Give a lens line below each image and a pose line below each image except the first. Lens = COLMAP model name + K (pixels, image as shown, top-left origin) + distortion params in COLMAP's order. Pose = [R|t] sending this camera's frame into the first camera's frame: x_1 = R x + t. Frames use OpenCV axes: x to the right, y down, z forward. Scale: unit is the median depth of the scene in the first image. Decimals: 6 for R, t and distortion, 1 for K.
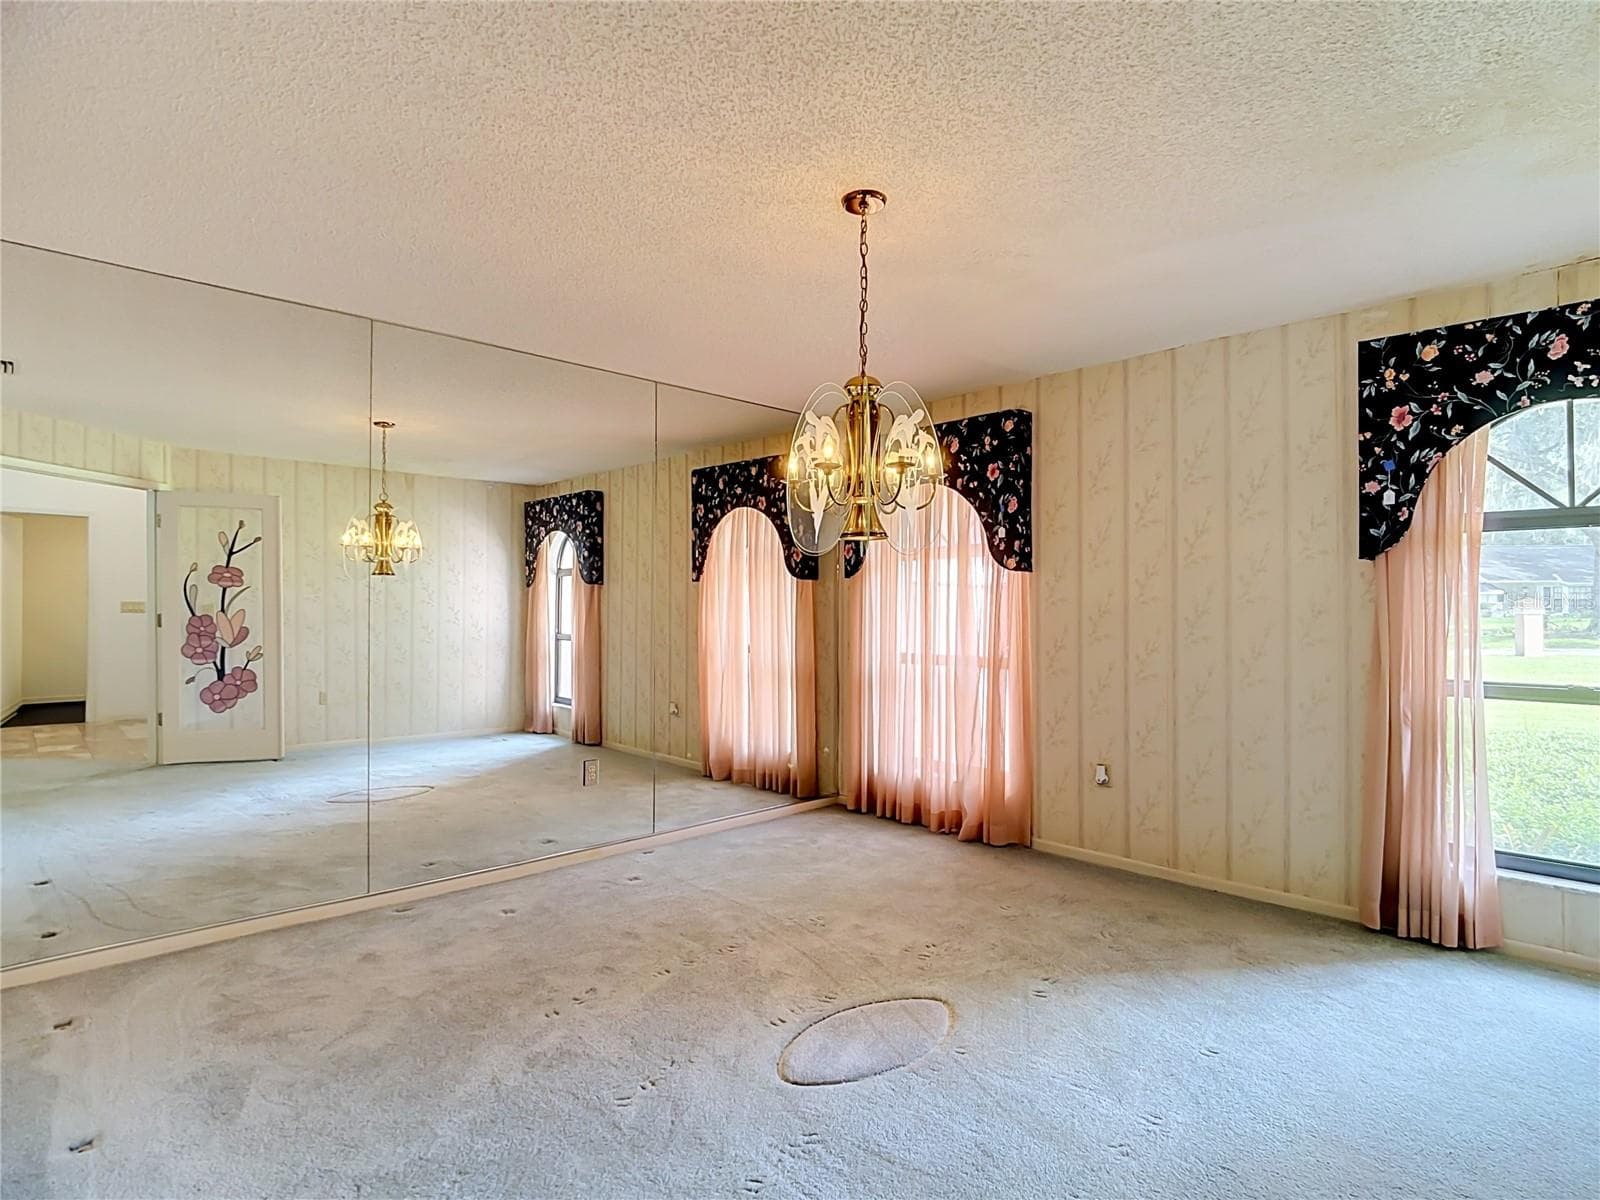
lens RADIAL K [[863.4, 0, 797.7], [0, 863.4, 605.3], [0, 0, 1]] dist [0.002101, -0.031967]
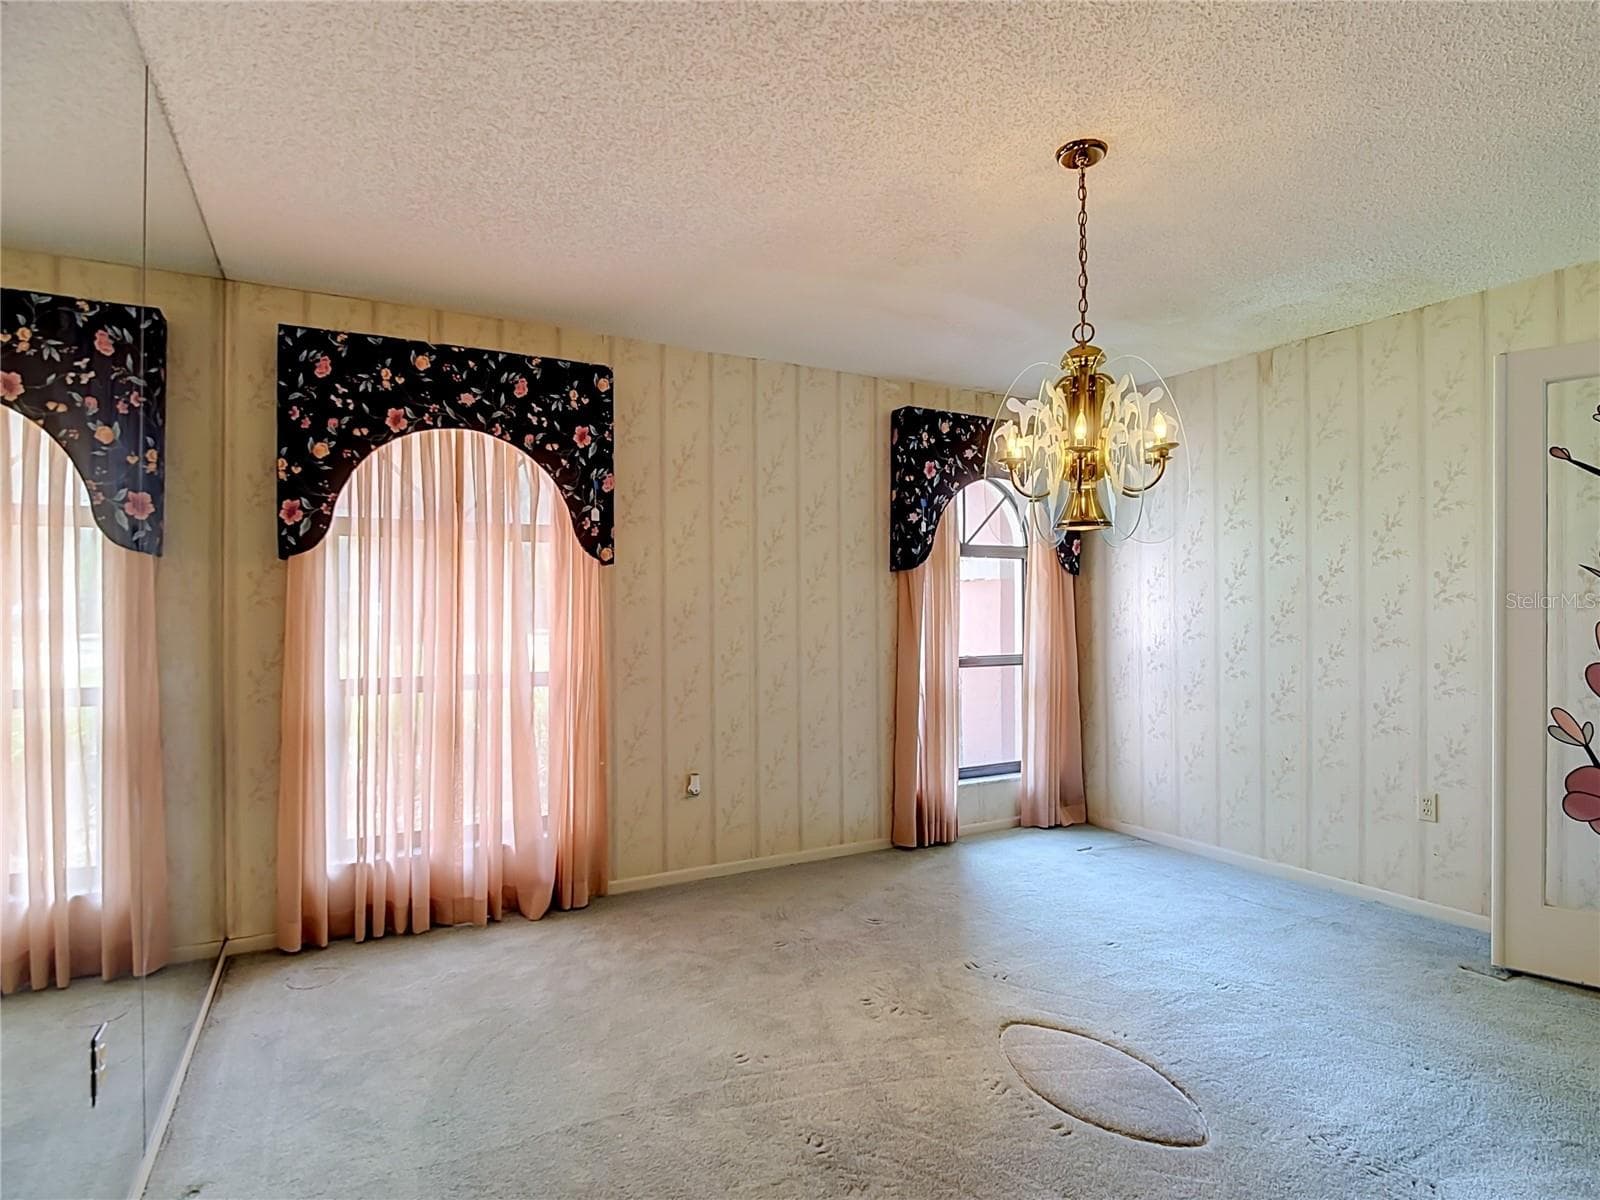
lens RADIAL K [[913.4, 0, 800.0], [0, 913.4, 600.0], [0, 0, 1]] dist [0.031375, -0.102561]
pose [[0.222458, 0.003446, 0.974936, -0.586093], [-0.003415, 0.999990, -0.002756, -0.002807], [-0.974936, -0.002716, 0.222468, 0.656184]]
